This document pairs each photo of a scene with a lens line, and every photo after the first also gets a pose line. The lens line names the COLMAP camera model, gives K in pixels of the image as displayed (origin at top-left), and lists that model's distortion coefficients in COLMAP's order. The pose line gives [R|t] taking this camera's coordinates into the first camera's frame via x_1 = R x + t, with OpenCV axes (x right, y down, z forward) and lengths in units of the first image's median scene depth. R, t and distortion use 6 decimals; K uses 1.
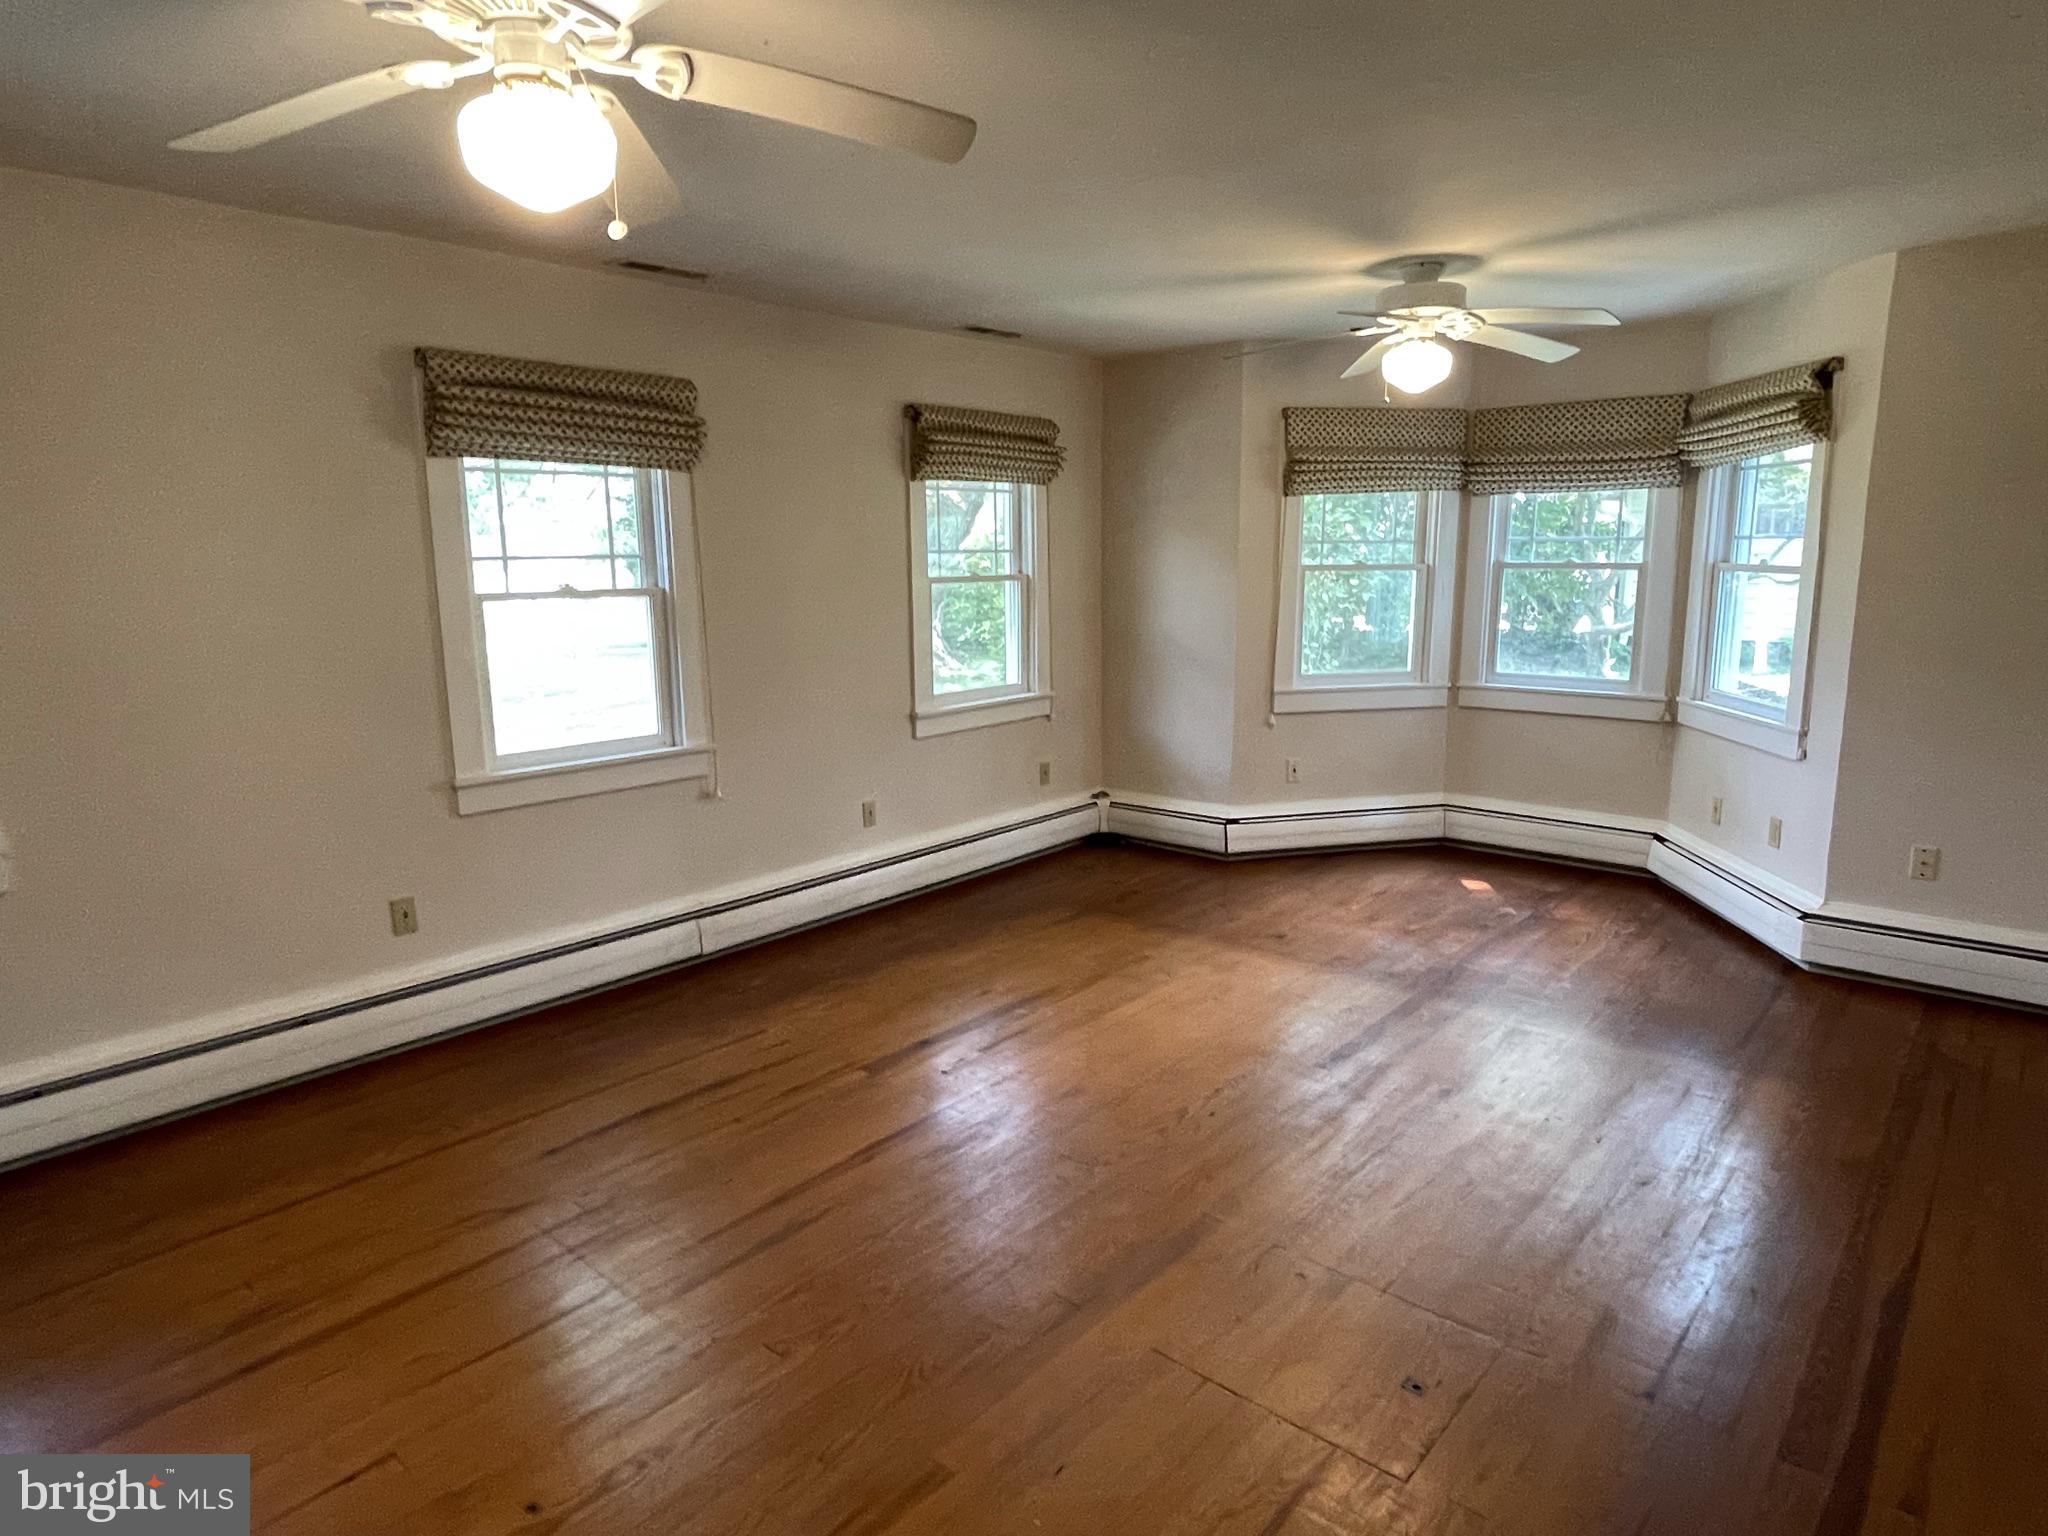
lens RADIAL K [[1187.2, 0, 1026.2], [0, 1187.2, 764.1], [0, 0, 1]] dist [0.002498, 0.001573]
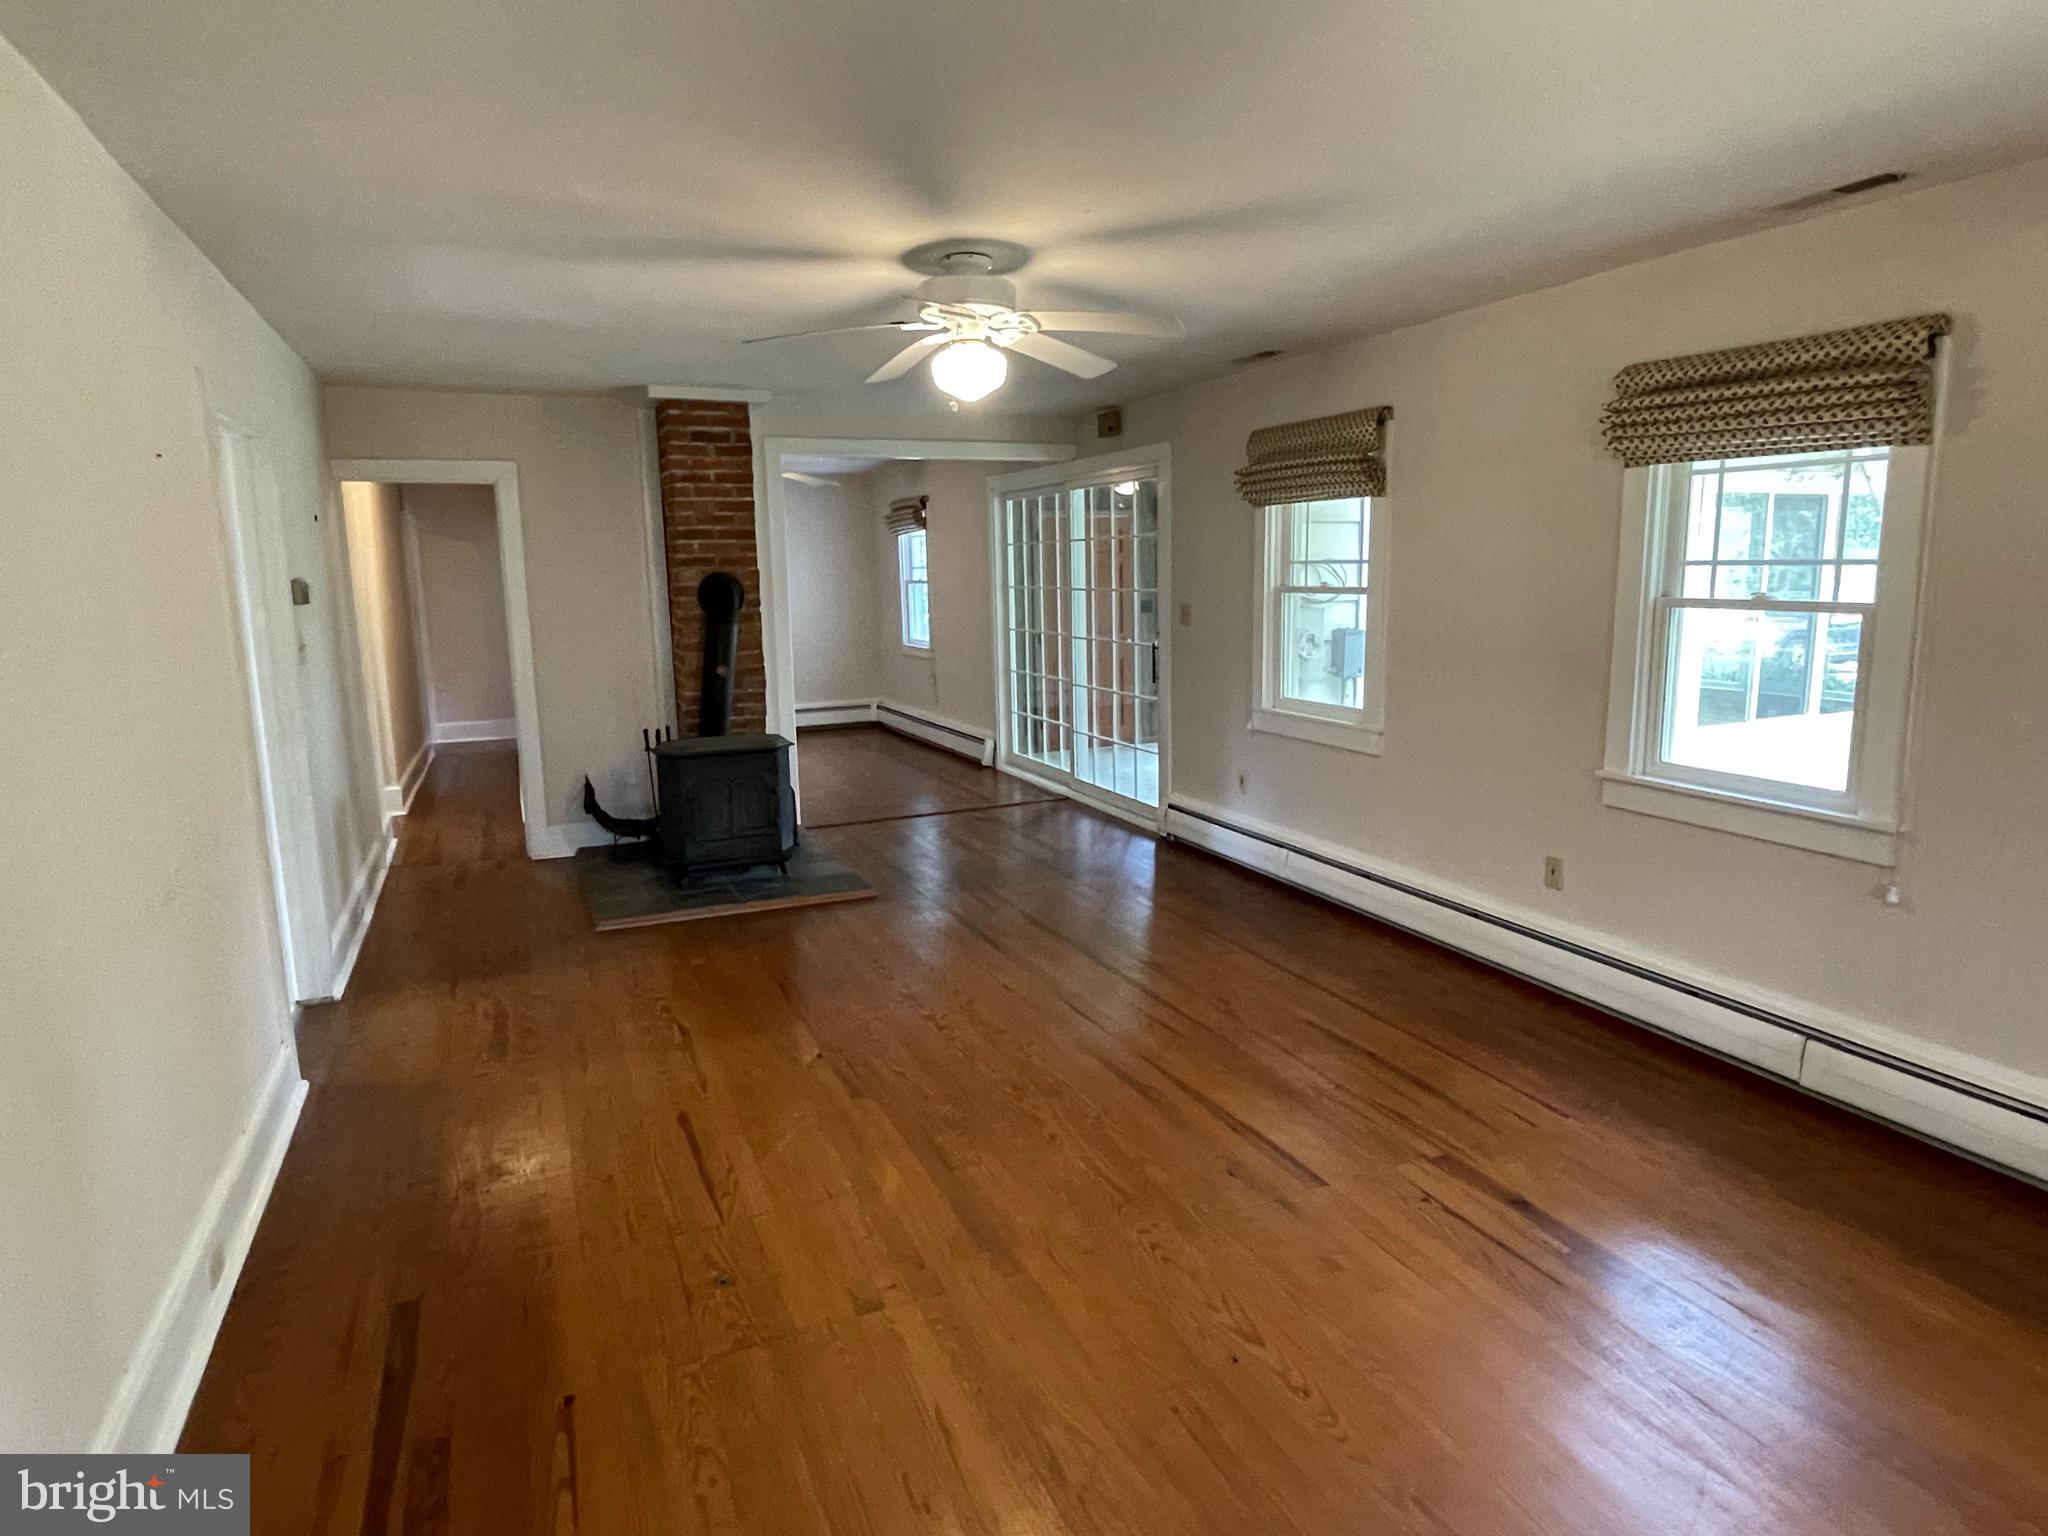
lens RADIAL K [[1187.2, 0, 1026.2], [0, 1187.2, 764.1], [0, 0, 1]] dist [0.002498, 0.001573]
pose [[-0.423620, 0.168469, -0.890036, 0.675357], [-0.143610, 0.957636, 0.249617, -0.180538], [0.894384, 0.233561, -0.381480, 0.922949]]
